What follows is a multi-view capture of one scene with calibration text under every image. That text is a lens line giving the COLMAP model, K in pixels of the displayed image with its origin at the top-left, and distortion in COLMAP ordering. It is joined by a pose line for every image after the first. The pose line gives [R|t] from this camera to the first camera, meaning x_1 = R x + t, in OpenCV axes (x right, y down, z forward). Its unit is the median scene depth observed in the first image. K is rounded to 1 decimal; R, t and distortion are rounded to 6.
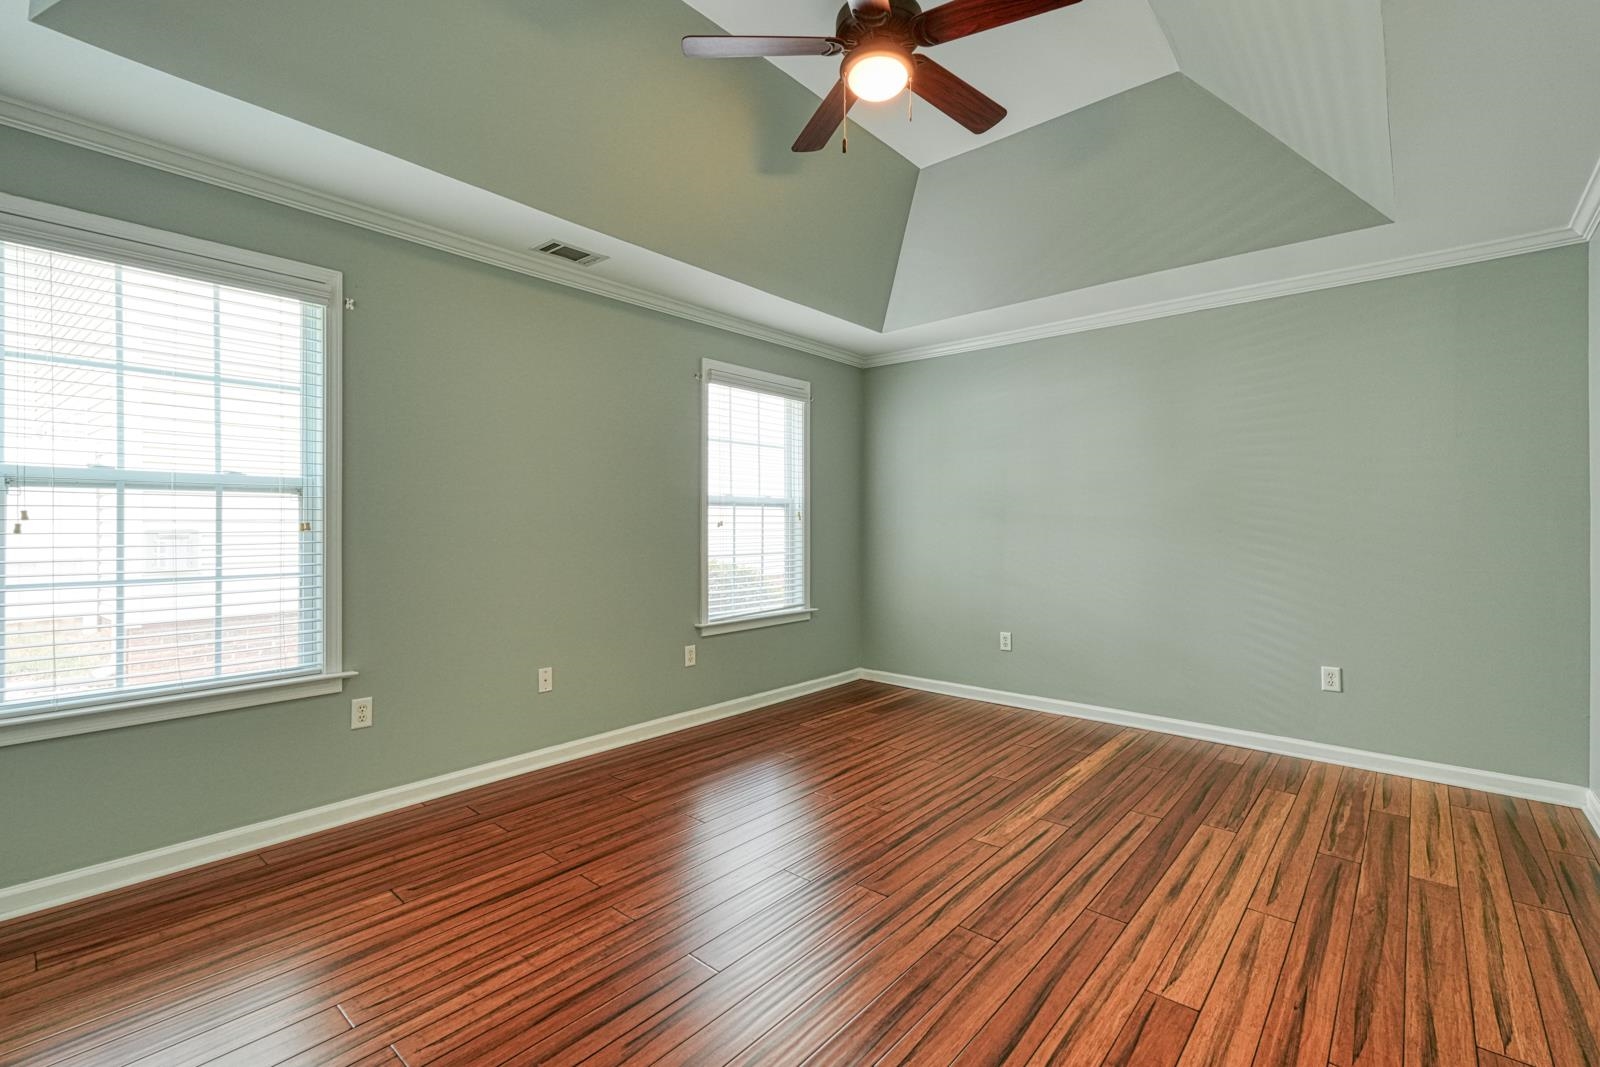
lens RADIAL K [[701.4, 0, 798.3], [0, 701.4, 529.9], [0, 0, 1]] dist [-0.000258, 0.001384]
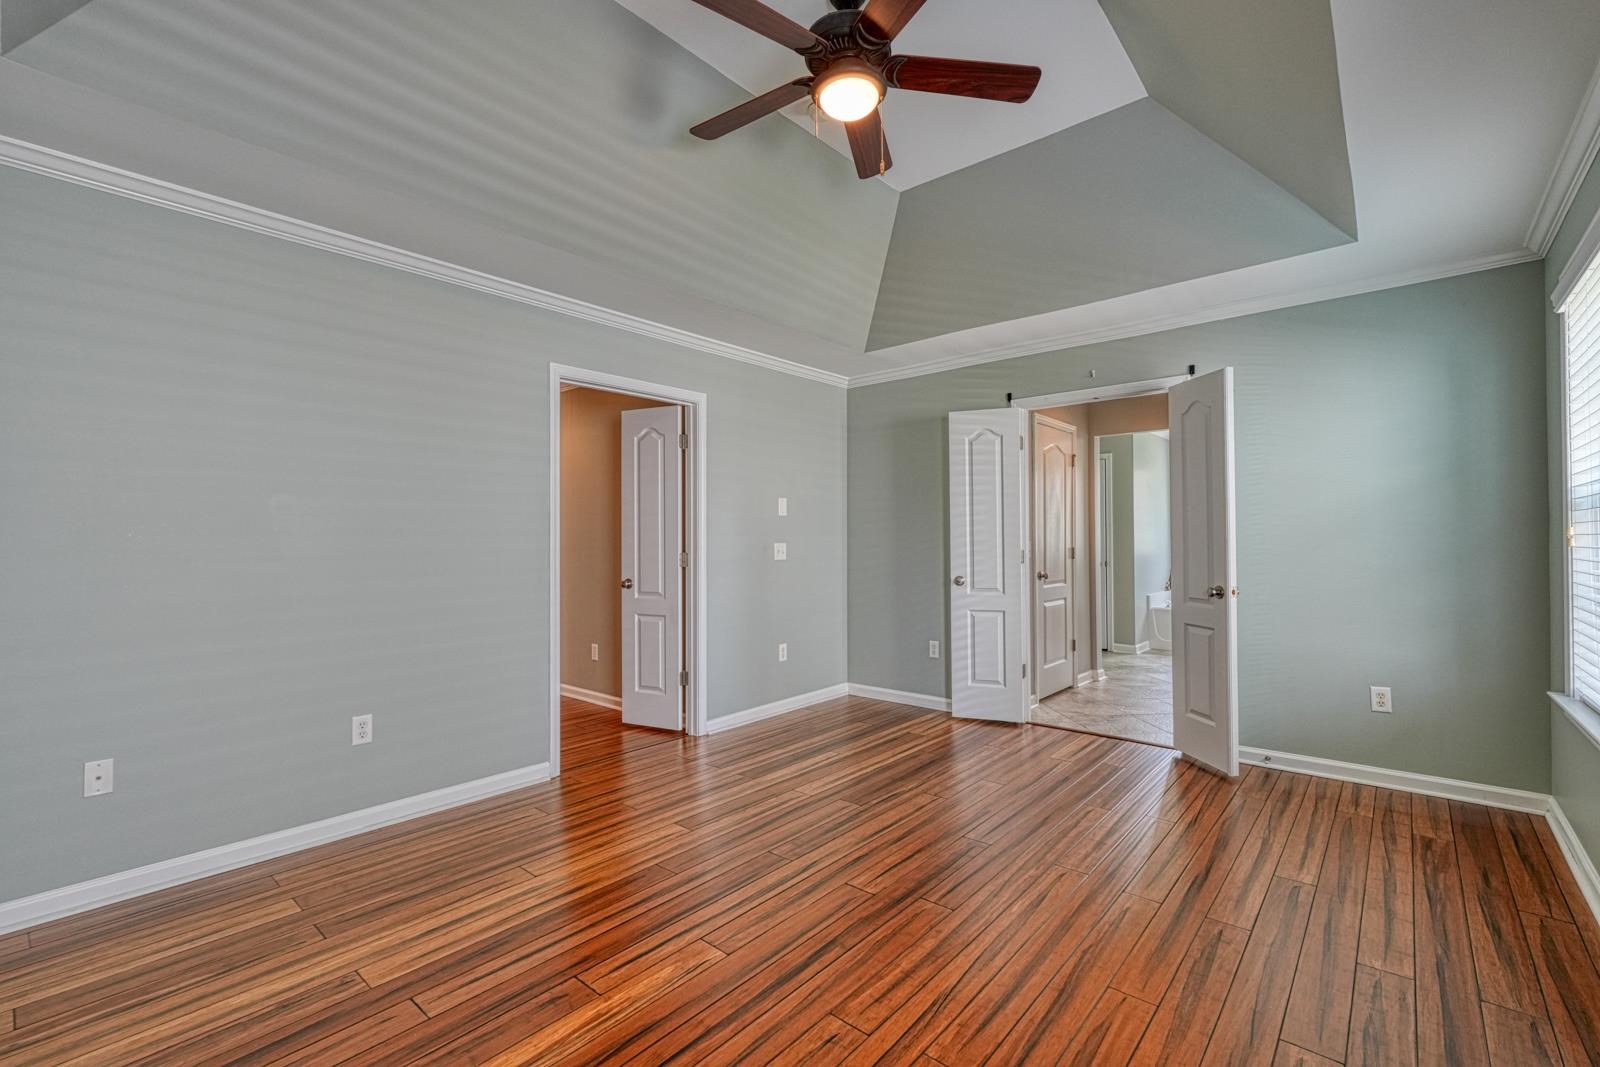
lens RADIAL K [[701.4, 0, 806.7], [0, 701.4, 528.6], [0, 0, 1]] dist [-0.000258, 0.001384]
pose [[-0.999868, 0.005665, -0.015252, 0.185497], [0.005842, 0.999916, -0.011583, -0.015808], [0.015185, -0.011670, -0.999817, 1.927781]]
